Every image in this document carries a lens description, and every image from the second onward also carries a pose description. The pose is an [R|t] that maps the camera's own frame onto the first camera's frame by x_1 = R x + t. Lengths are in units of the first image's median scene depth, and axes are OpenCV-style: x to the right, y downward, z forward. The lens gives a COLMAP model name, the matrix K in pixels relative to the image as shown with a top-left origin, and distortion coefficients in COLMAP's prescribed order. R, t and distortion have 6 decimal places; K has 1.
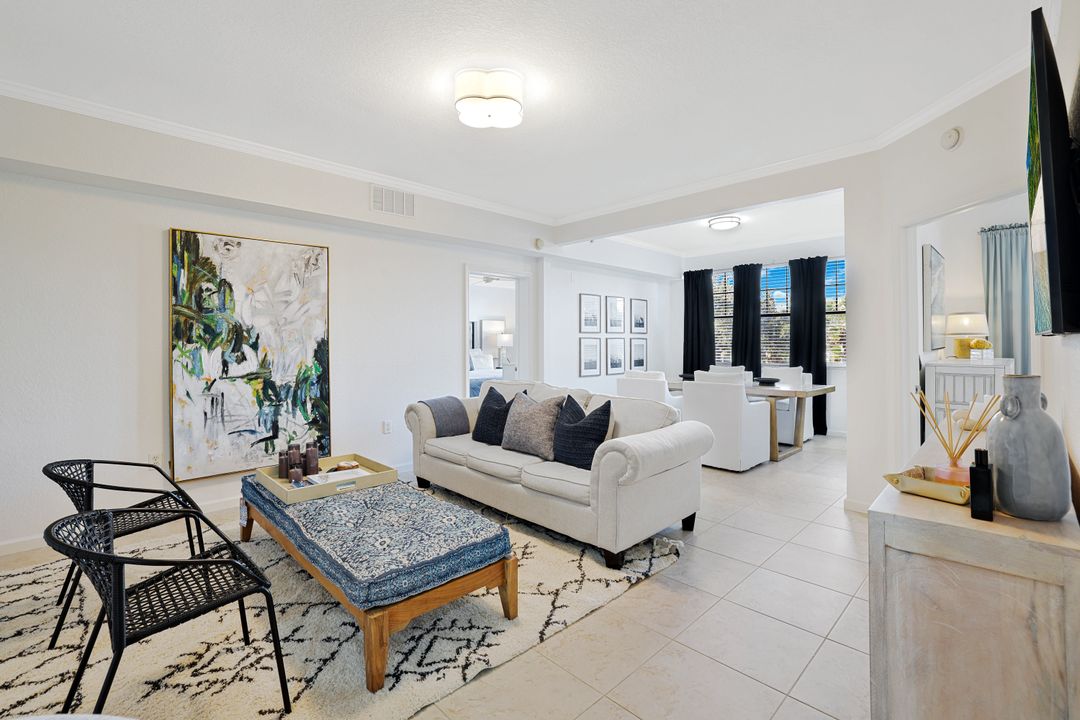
lens RADIAL K [[469.6, 0, 548.8], [0, 469.6, 340.2], [0, 0, 1]] dist [-0.009140, 0.000587]
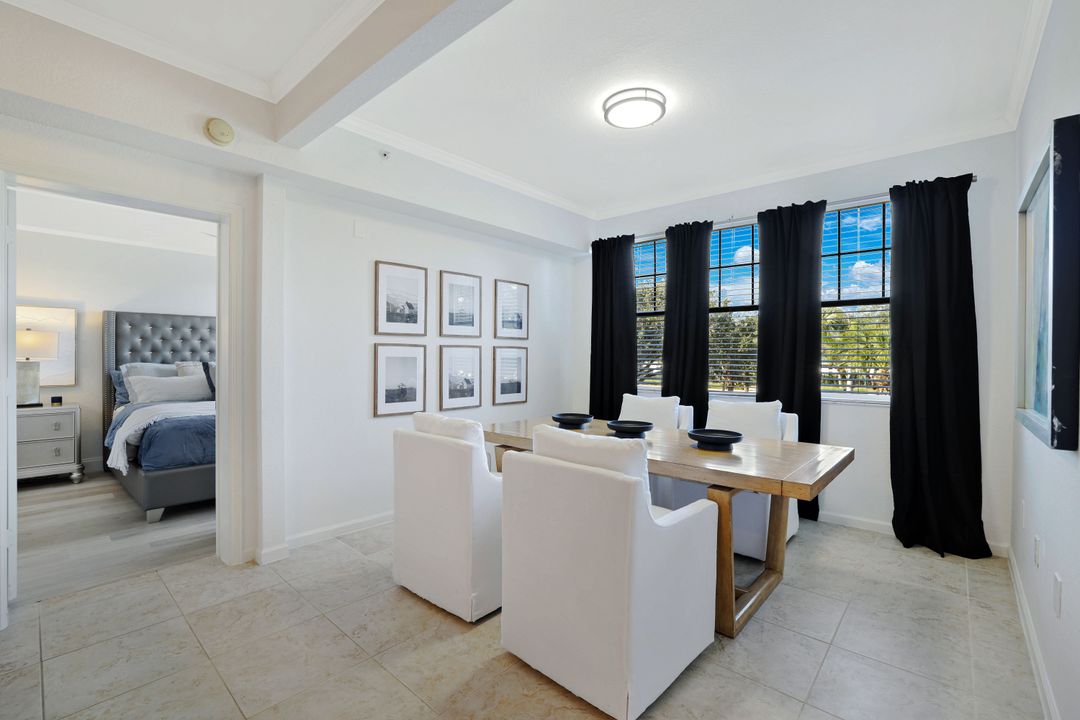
lens RADIAL K [[469.6, 0, 542.7], [0, 469.6, 354.9], [0, 0, 1]] dist [-0.009140, 0.000587]
pose [[0.997931, 0.009194, 0.063627, 0.224144], [-0.009874, 0.999897, 0.010375, -0.000145], [-0.063525, -0.010982, 0.997920, 0.460472]]
